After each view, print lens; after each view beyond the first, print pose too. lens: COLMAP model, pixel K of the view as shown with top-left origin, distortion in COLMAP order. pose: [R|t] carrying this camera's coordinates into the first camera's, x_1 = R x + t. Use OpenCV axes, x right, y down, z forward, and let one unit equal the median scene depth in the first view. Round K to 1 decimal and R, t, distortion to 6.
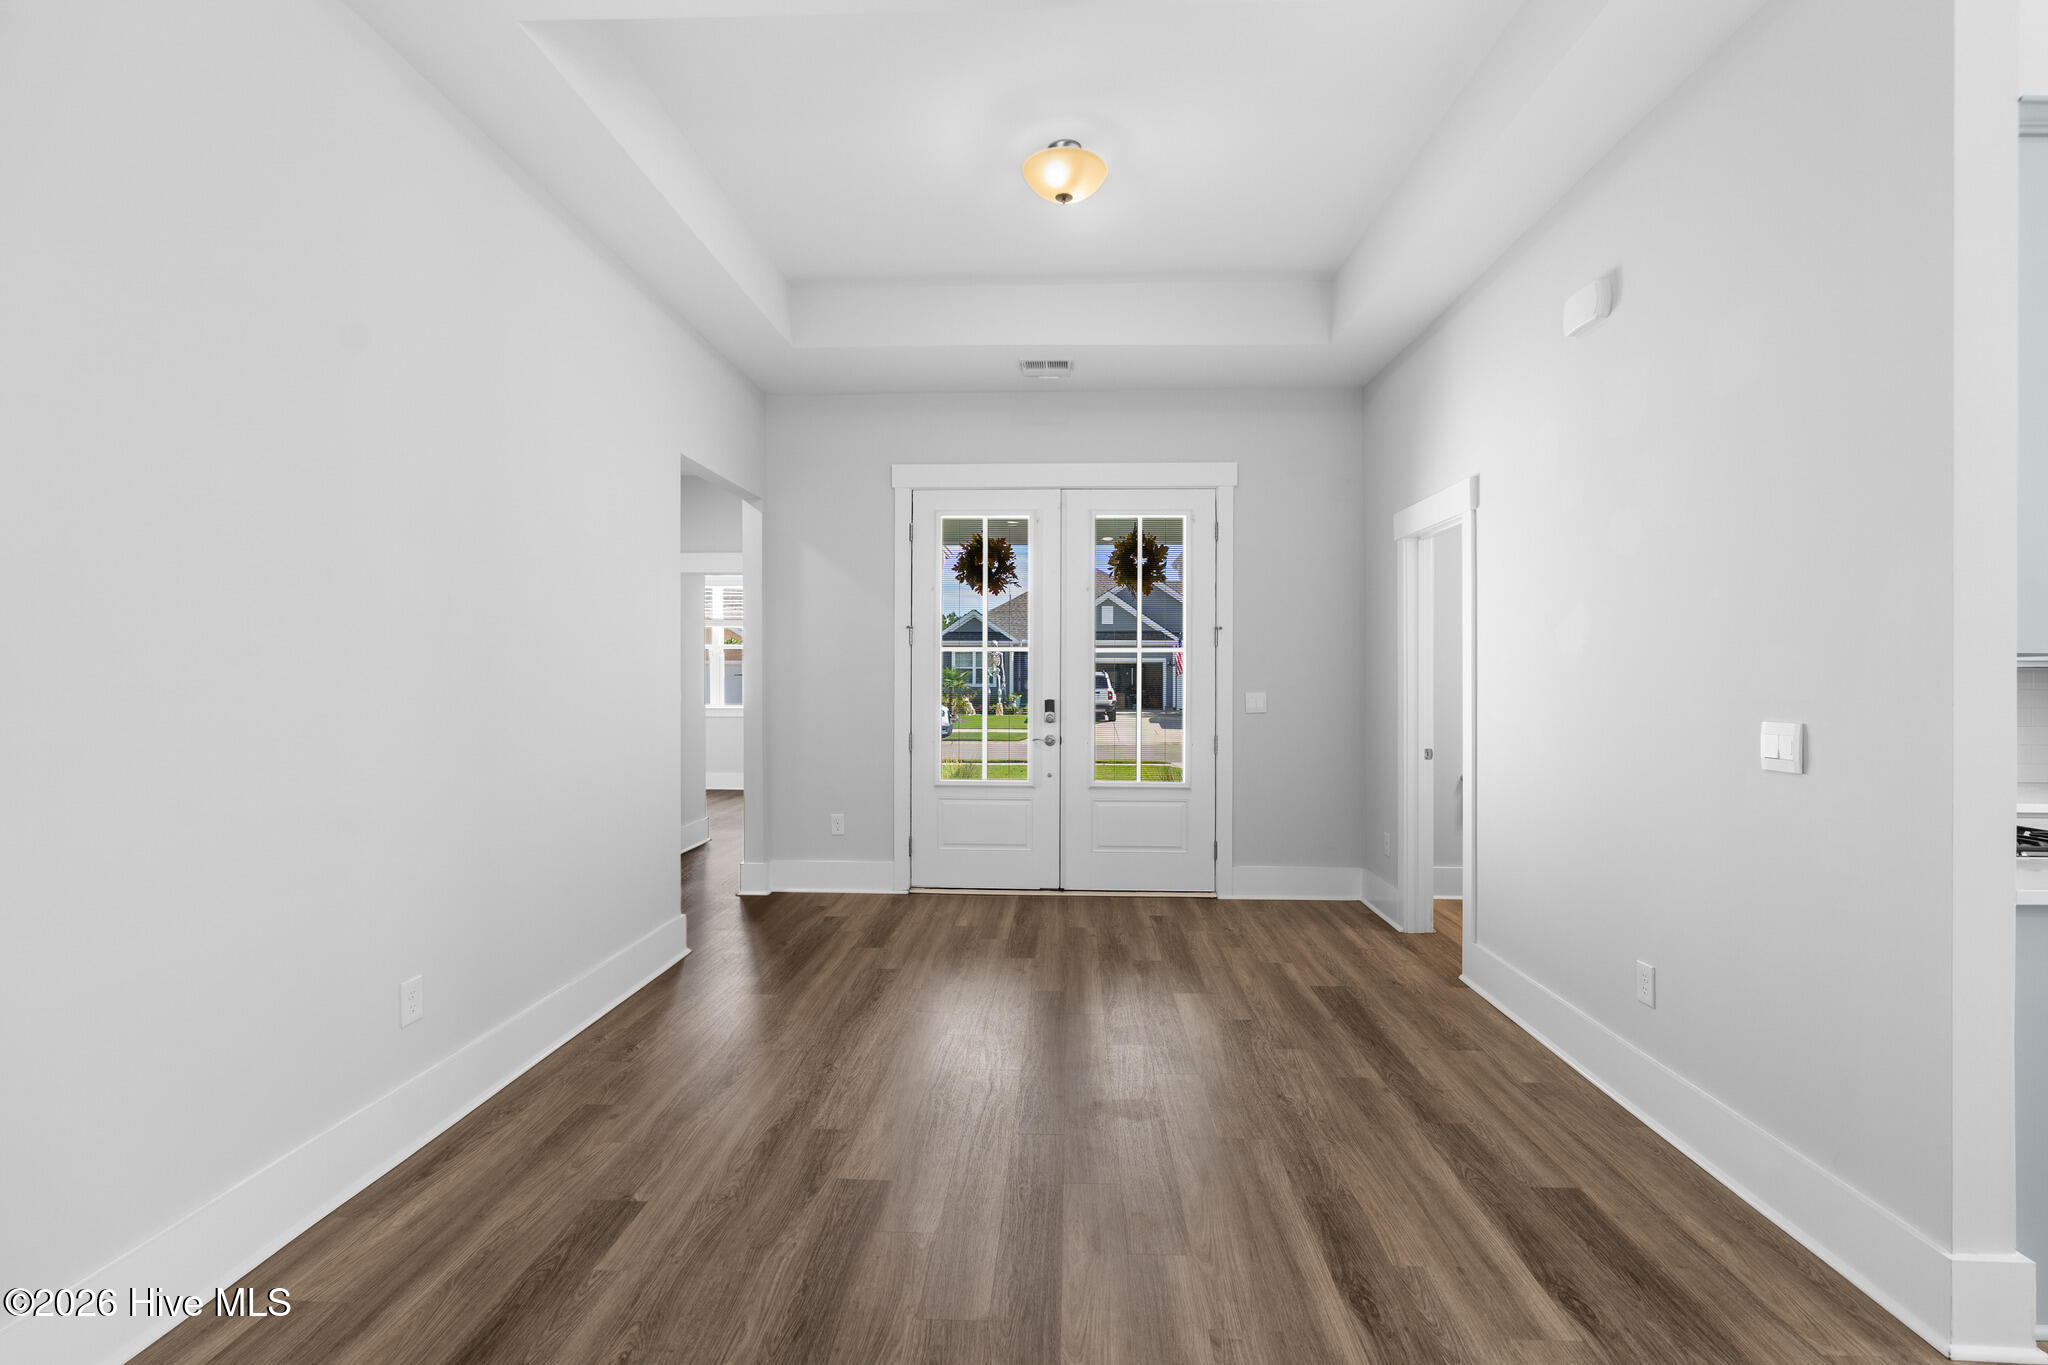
lens RADIAL K [[942.0, 0, 1029.3], [0, 942.0, 678.0], [0, 0, 1]] dist [-0.001727, 0.000264]
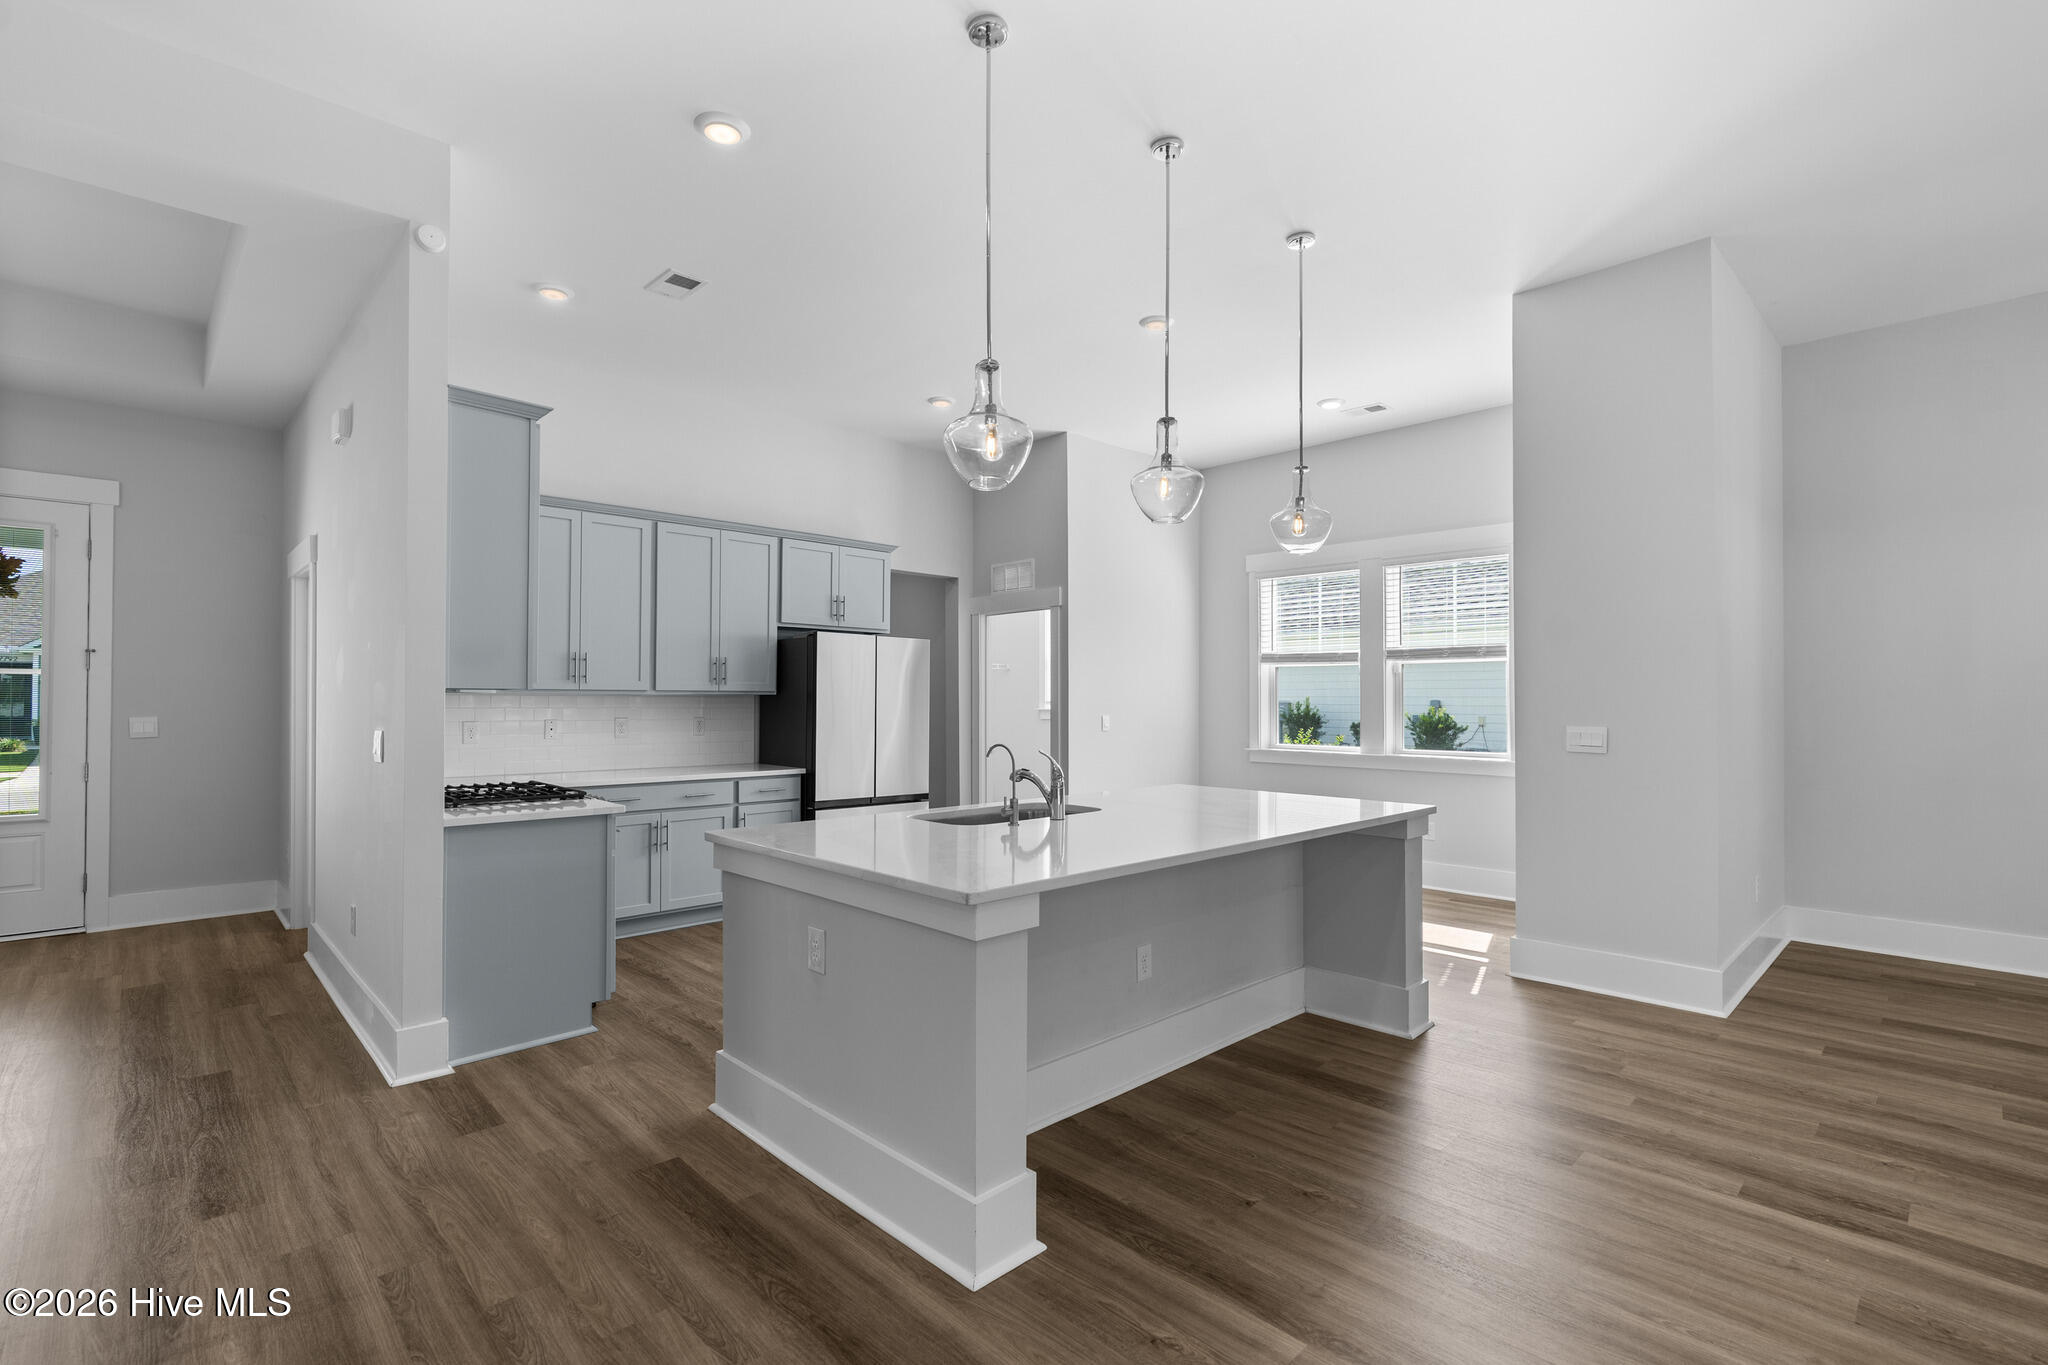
lens RADIAL K [[942.0, 0, 1020.7], [0, 942.0, 685.9], [0, 0, 1]] dist [-0.001727, 0.000264]
pose [[0.691737, 0.006553, 0.722120, 0.170526], [0.003774, 0.999912, -0.012688, -0.001445], [-0.722140, 0.011502, 0.691651, -0.360402]]
